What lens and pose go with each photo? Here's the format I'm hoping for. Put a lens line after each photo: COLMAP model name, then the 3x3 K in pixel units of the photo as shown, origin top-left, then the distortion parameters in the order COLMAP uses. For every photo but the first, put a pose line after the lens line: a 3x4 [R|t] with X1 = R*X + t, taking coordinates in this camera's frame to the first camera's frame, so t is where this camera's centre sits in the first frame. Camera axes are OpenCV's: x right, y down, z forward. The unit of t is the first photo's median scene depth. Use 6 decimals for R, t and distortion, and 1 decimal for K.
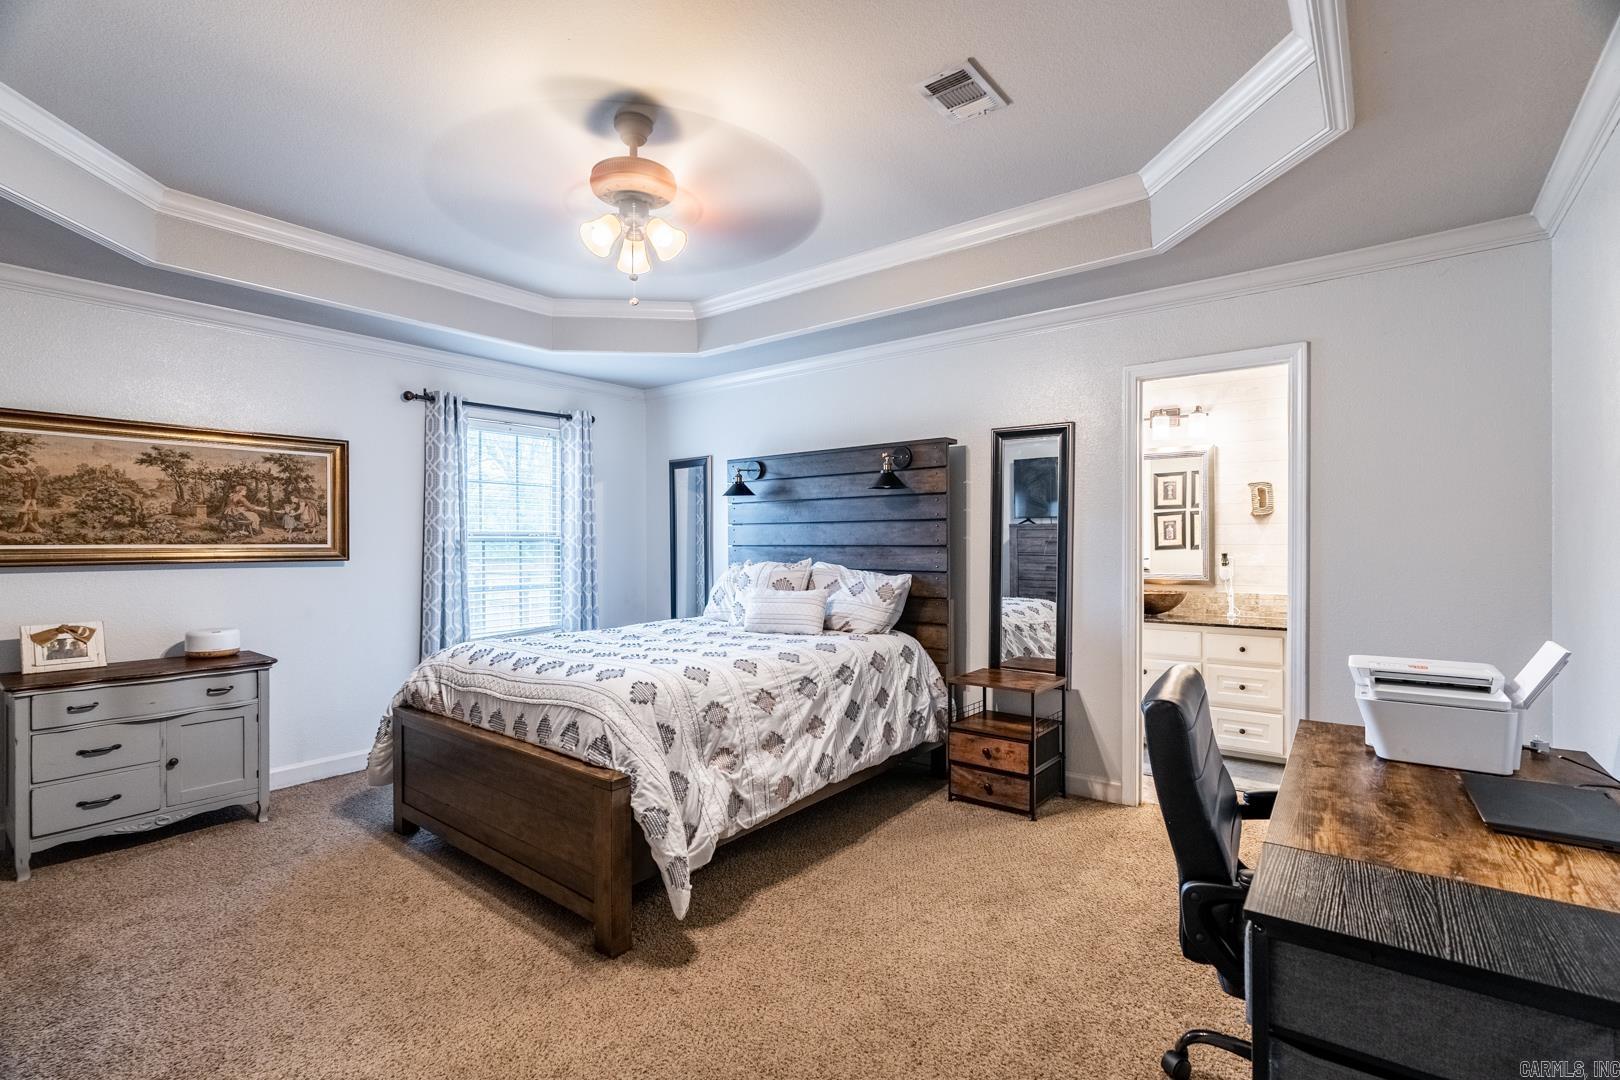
lens RADIAL K [[741.0, 0, 813.7], [0, 741.0, 542.4], [0, 0, 1]] dist [-0.004655, 0.001484]
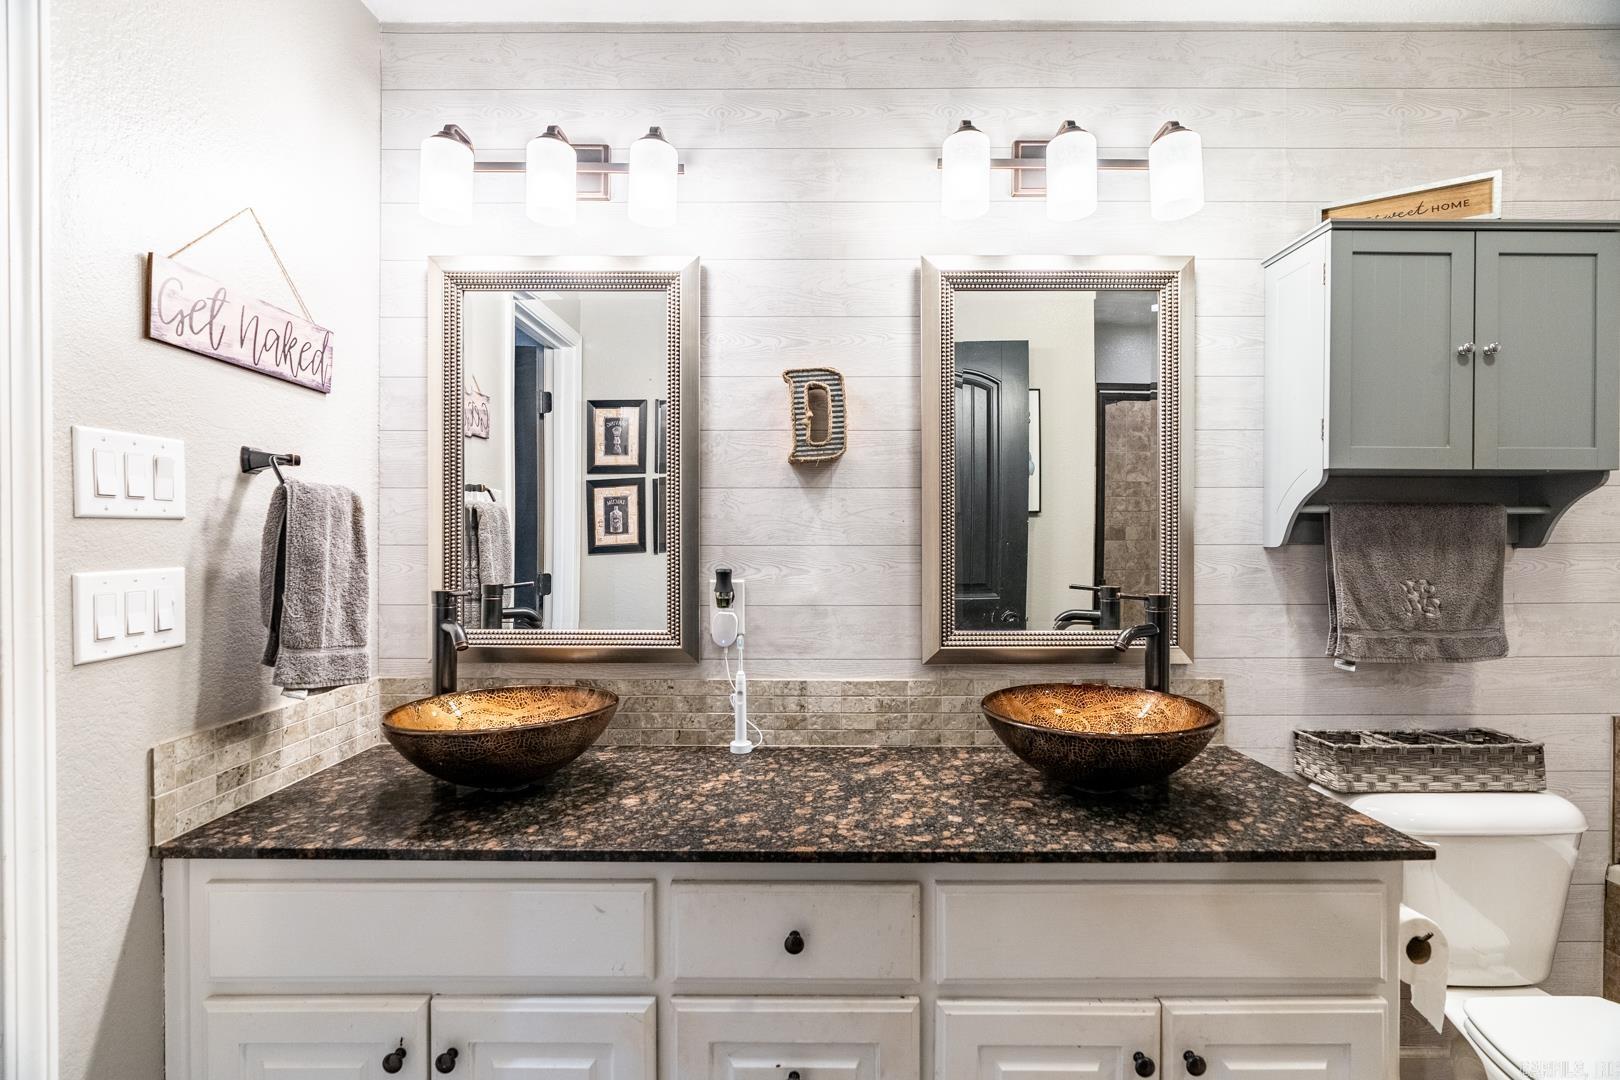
lens RADIAL K [[741.0, 0, 811.4], [0, 741.0, 544.0], [0, 0, 1]] dist [-0.004655, 0.001484]
pose [[0.791814, 0.000189, 0.610763, 0.331964], [-0.003492, 0.999985, 0.004218, 0.000778], [-0.610753, -0.005473, 0.791802, 0.618983]]
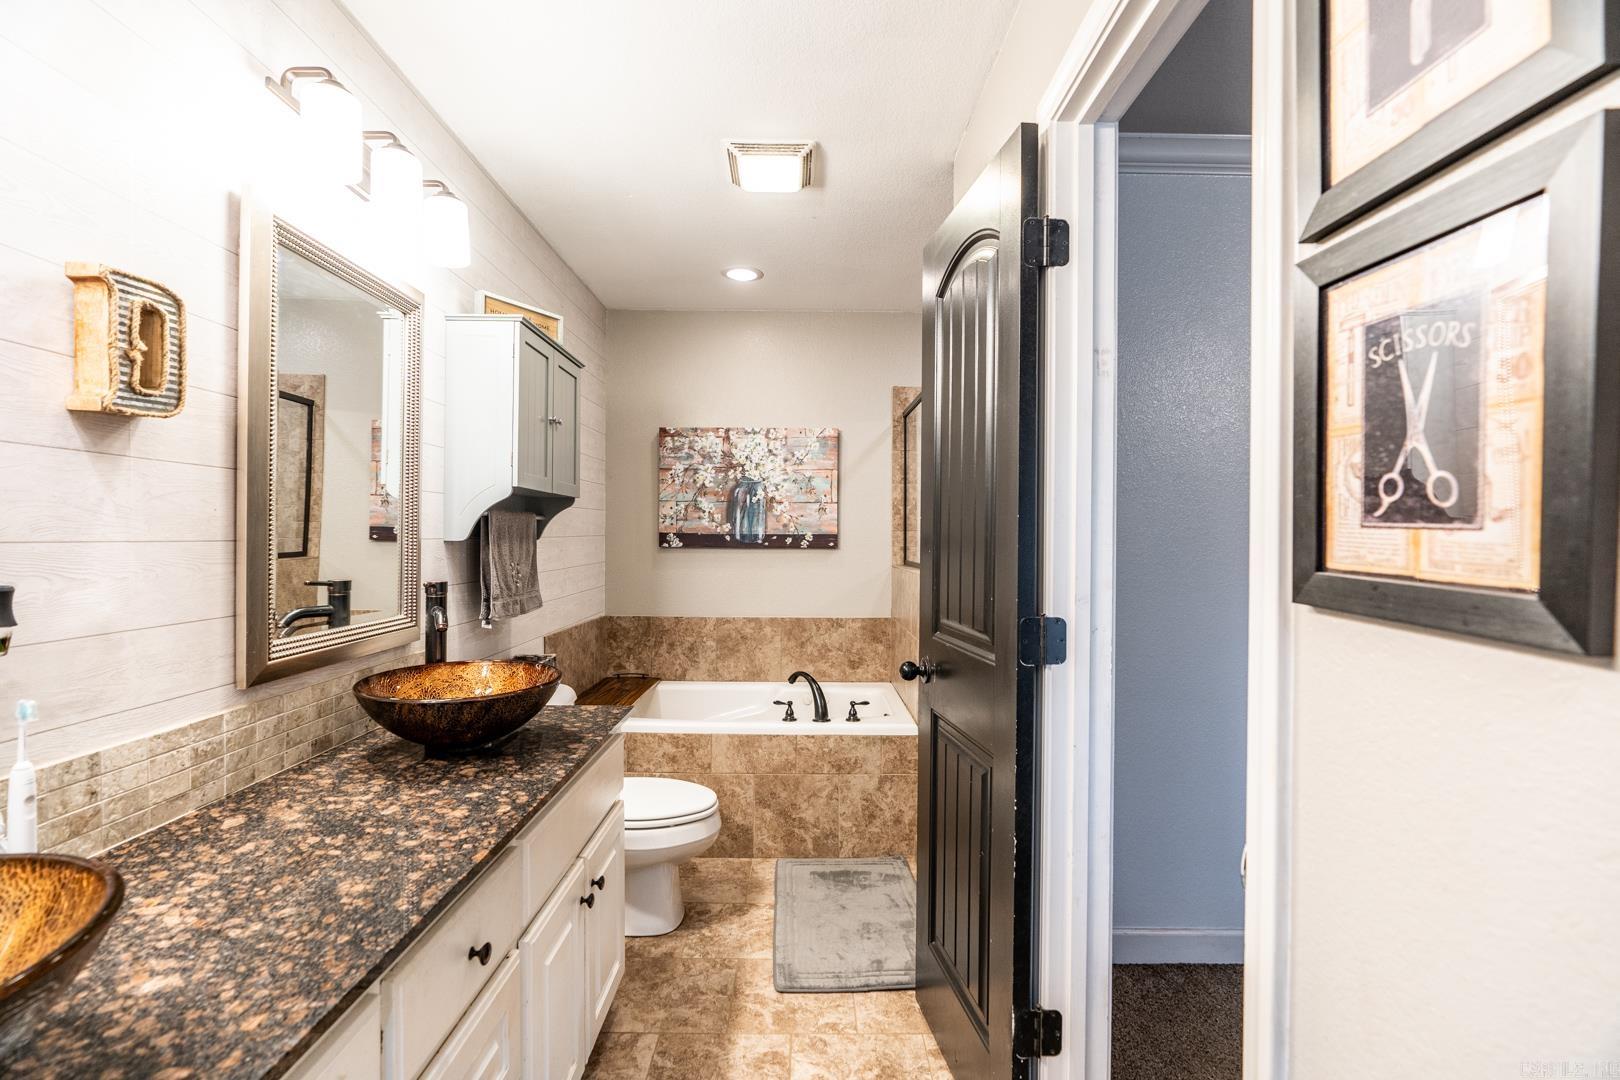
lens RADIAL K [[741.0, 0, 811.1], [0, 741.0, 539.8], [0, 0, 1]] dist [-0.004655, 0.001484]
pose [[-0.626587, -0.006906, 0.779321, 0.243122], [-0.010099, 0.999949, 0.000741, 0.000008], [-0.779286, -0.007407, -0.626624, 0.843220]]
